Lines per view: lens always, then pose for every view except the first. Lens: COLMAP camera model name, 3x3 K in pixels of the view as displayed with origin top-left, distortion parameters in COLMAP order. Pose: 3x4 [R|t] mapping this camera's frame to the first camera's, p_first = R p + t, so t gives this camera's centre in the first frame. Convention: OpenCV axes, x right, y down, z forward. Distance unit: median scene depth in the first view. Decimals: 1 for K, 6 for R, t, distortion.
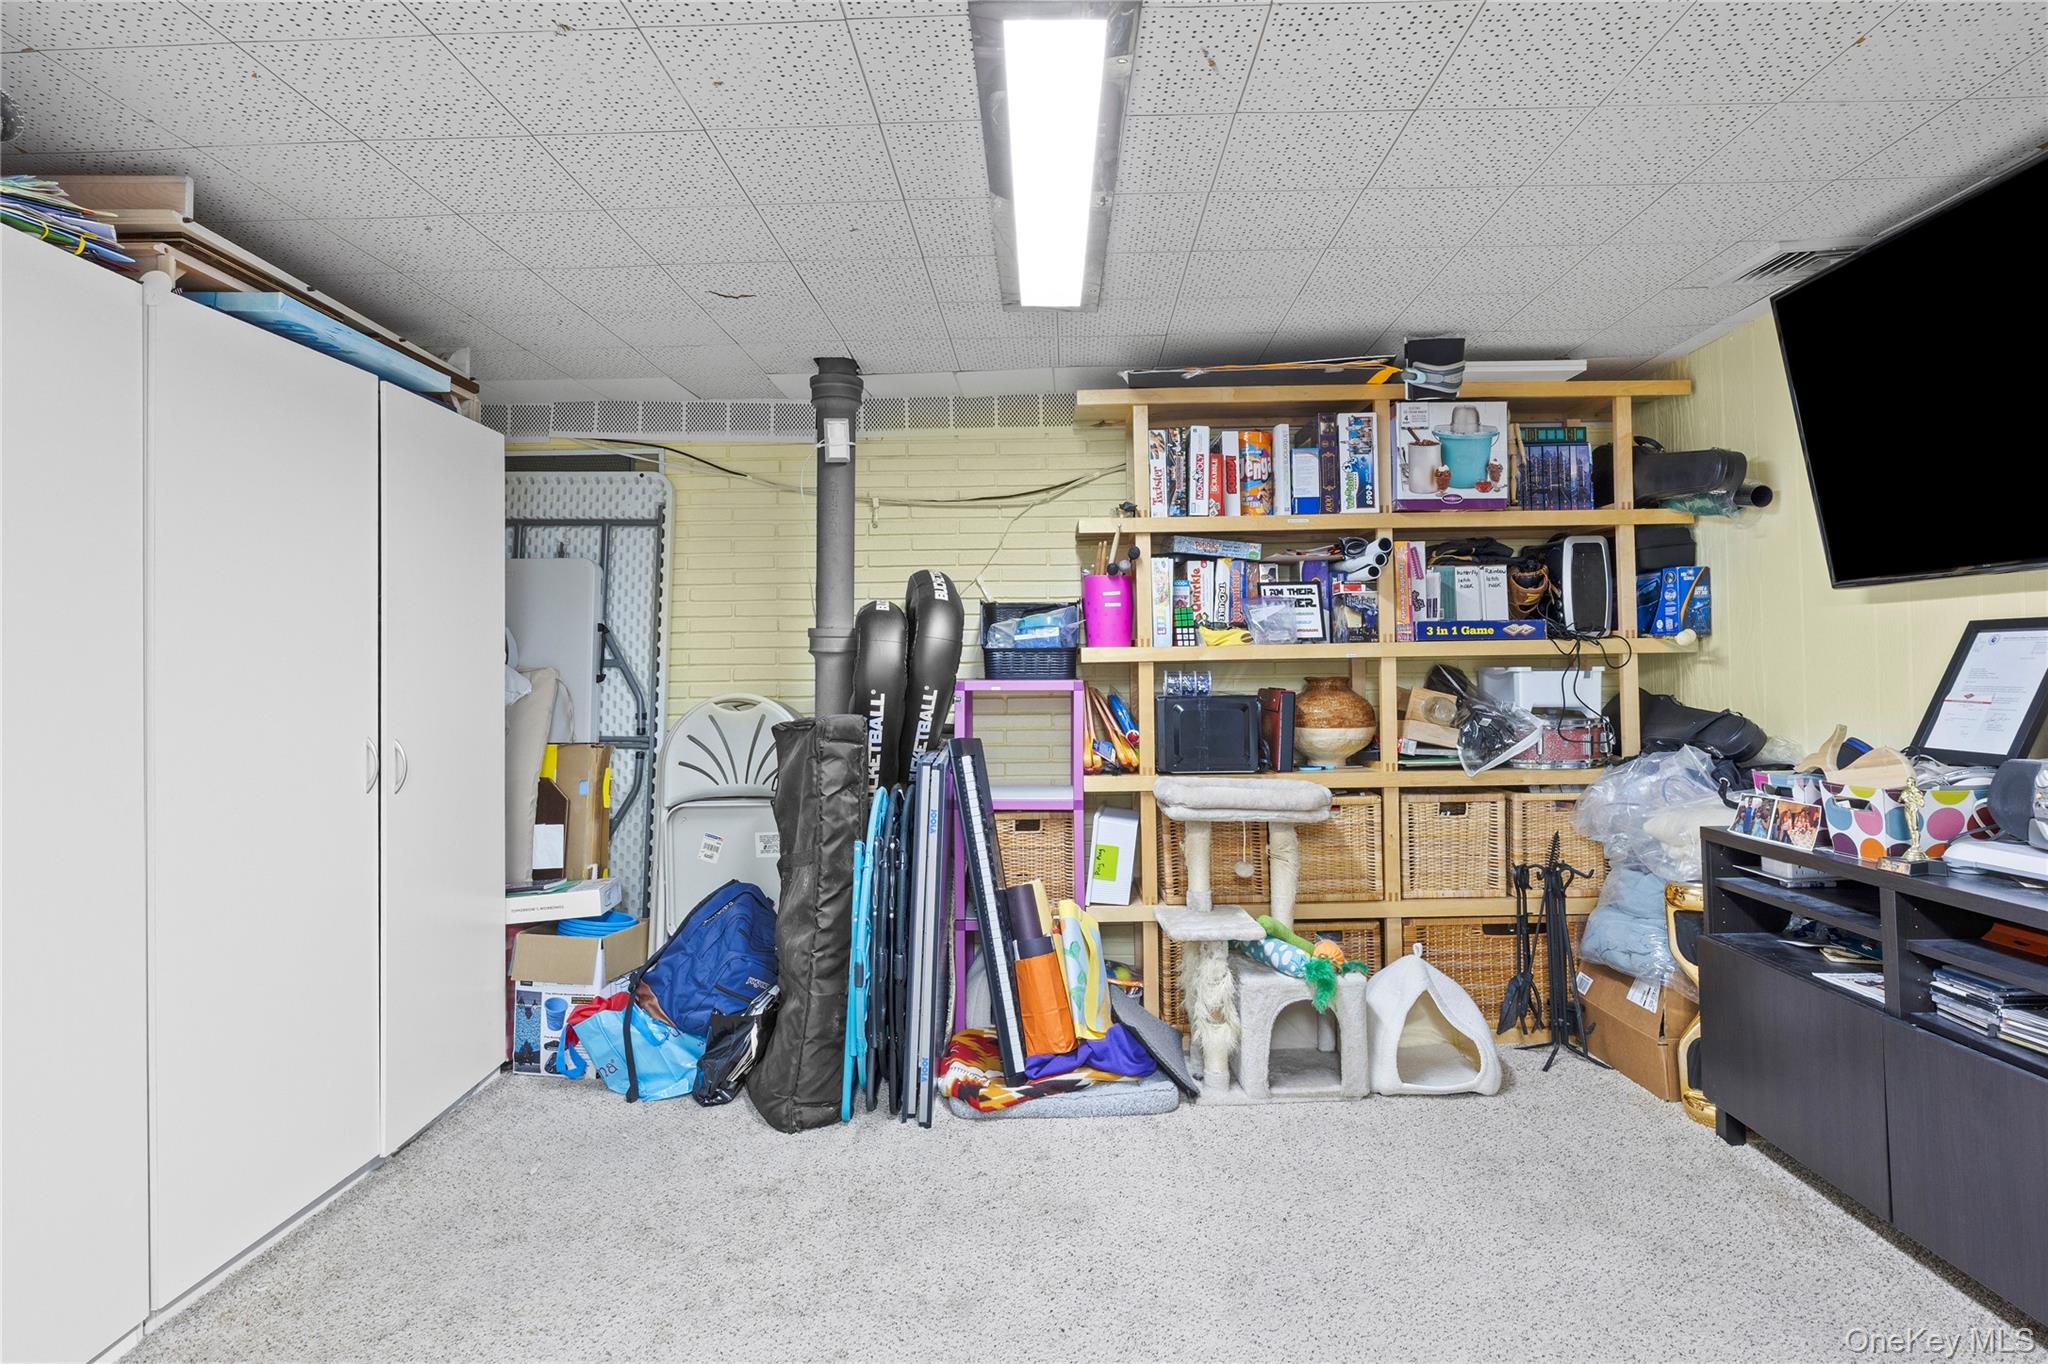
lens RADIAL K [[1097.0, 0, 1027.5], [0, 1097.0, 653.1], [0, 0, 1]] dist [-0.003997, -0.000656]
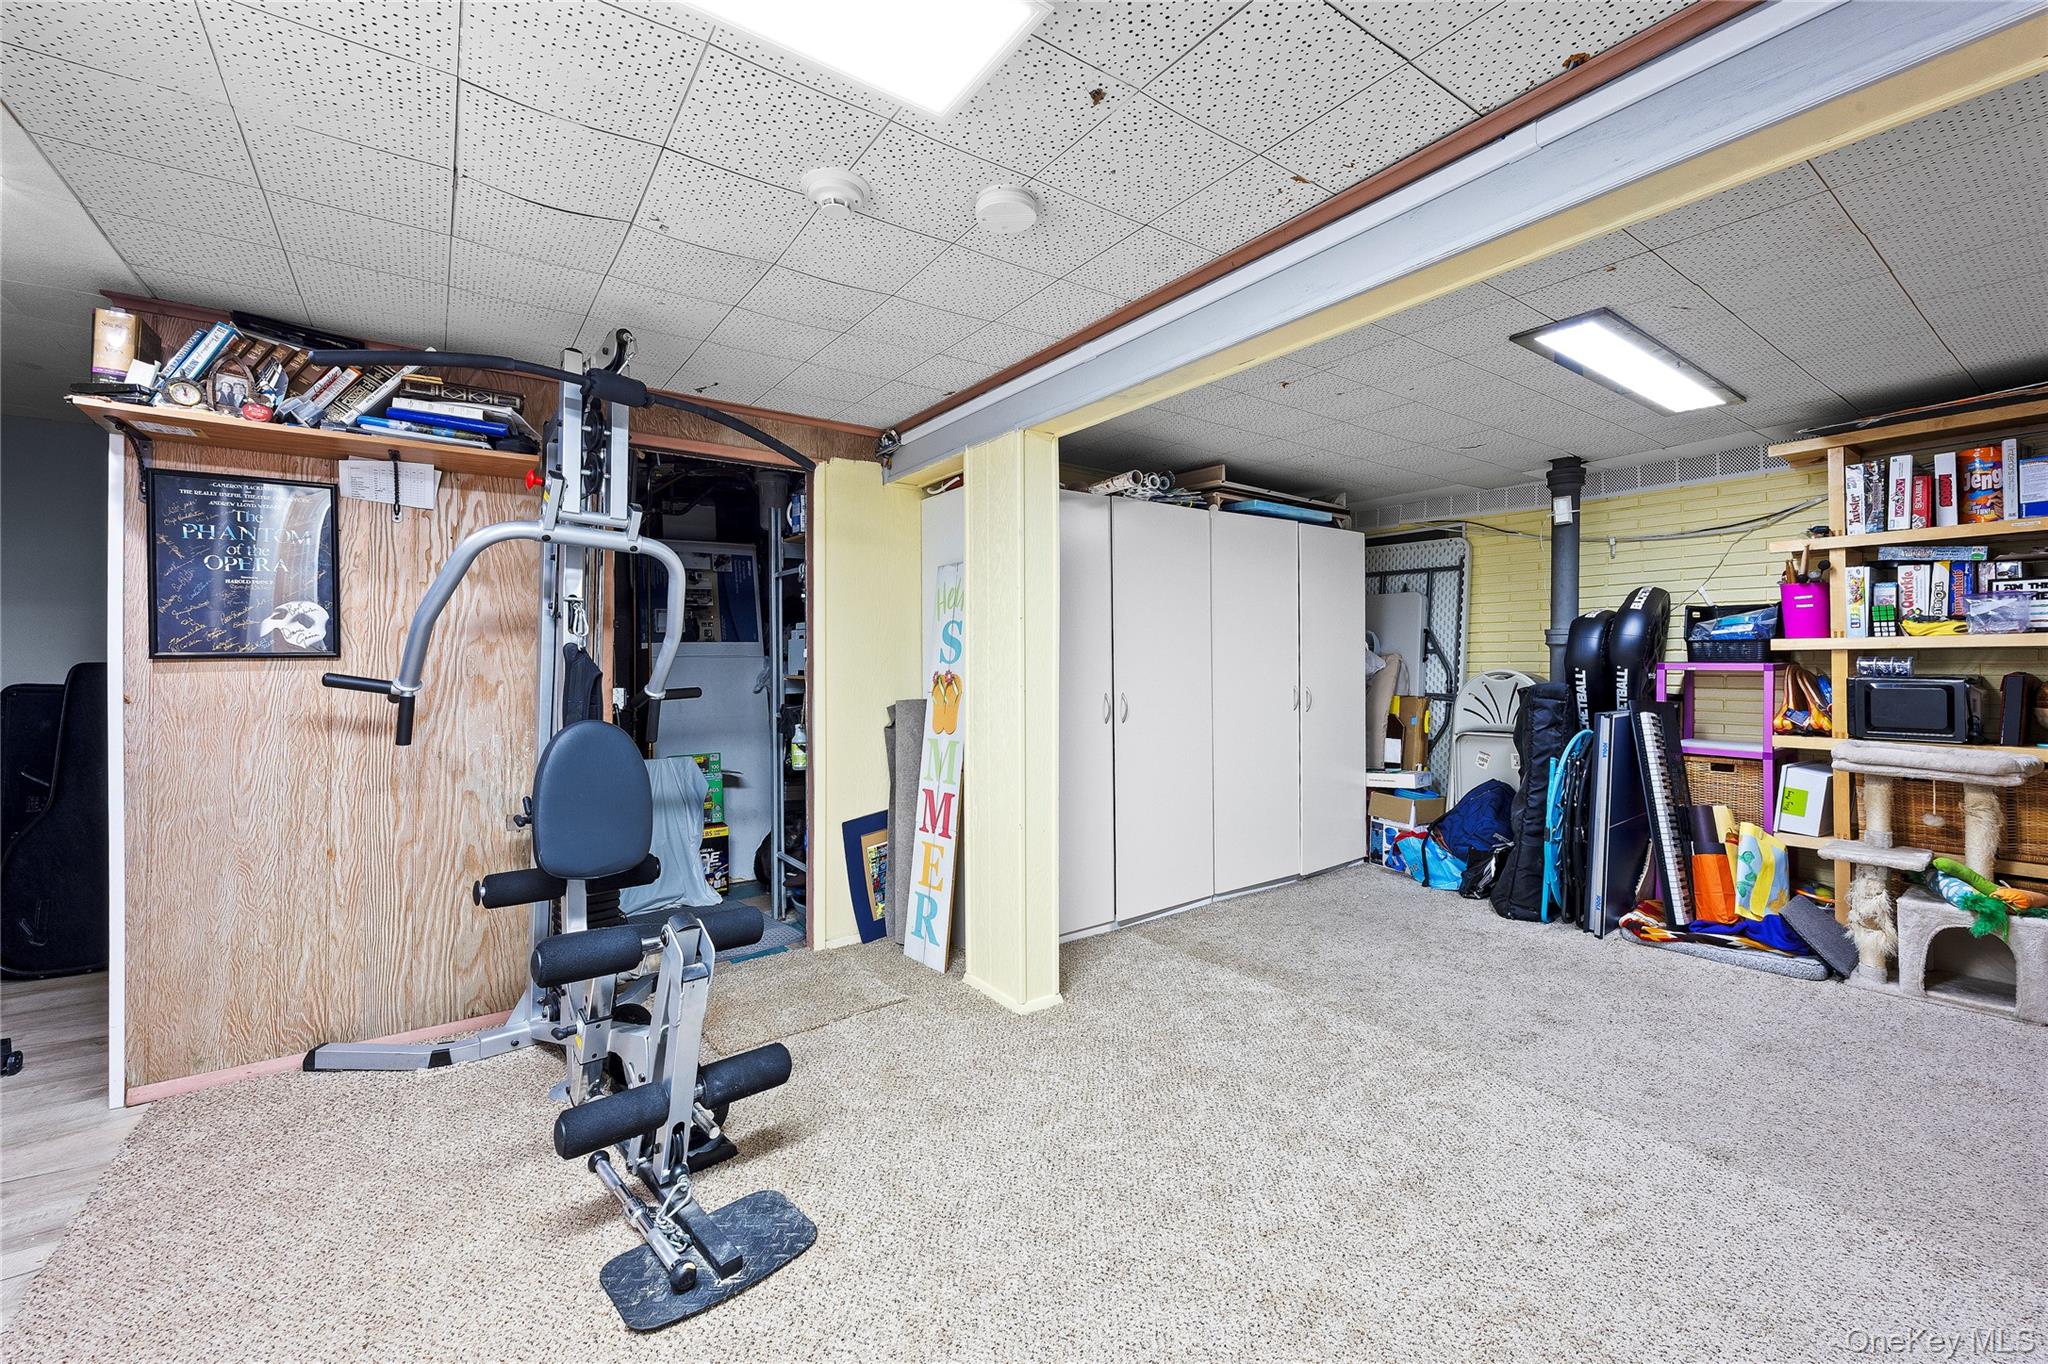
lens RADIAL K [[820.5, 0, 1025.9], [0, 820.5, 657.1], [0, 0, 1]] dist [-0.000406, -0.000055]
pose [[0.598694, 0.004241, -0.800966, 0.306288], [0.010435, 0.999860, 0.013094, -0.005610], [0.800910, -0.016197, 0.598566, -0.327254]]
